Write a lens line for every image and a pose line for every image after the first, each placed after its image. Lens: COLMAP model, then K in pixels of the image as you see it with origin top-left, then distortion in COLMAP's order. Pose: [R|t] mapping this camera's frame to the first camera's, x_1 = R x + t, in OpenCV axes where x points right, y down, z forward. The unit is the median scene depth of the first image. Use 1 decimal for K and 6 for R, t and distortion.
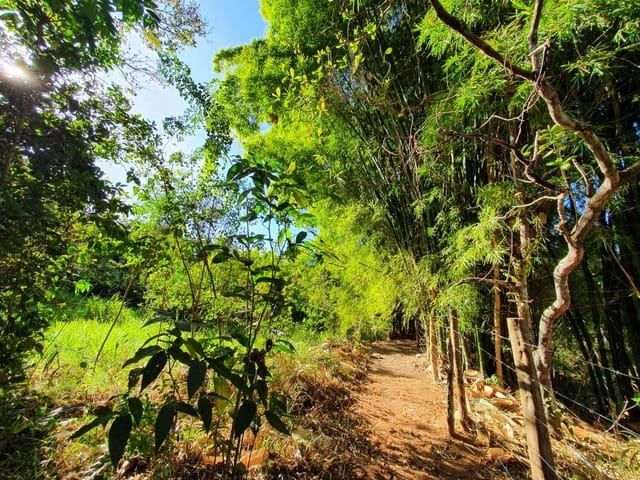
lens RADIAL K [[254.6, 0, 321.2], [0, 254.6, 238.3], [0, 0, 1]] dist [-0.000956, -0.000135]
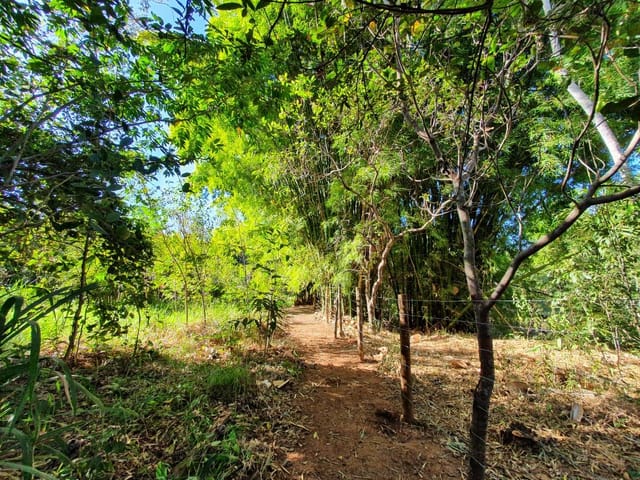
lens RADIAL K [[254.6, 0, 321.2], [0, 254.6, 238.3], [0, 0, 1]] dist [-0.000956, -0.000135]
pose [[0.917475, 0.030170, 0.396649, -0.384647], [-0.067306, 0.994517, 0.080038, -0.208526], [-0.392059, -0.100130, 0.914475, -0.675660]]
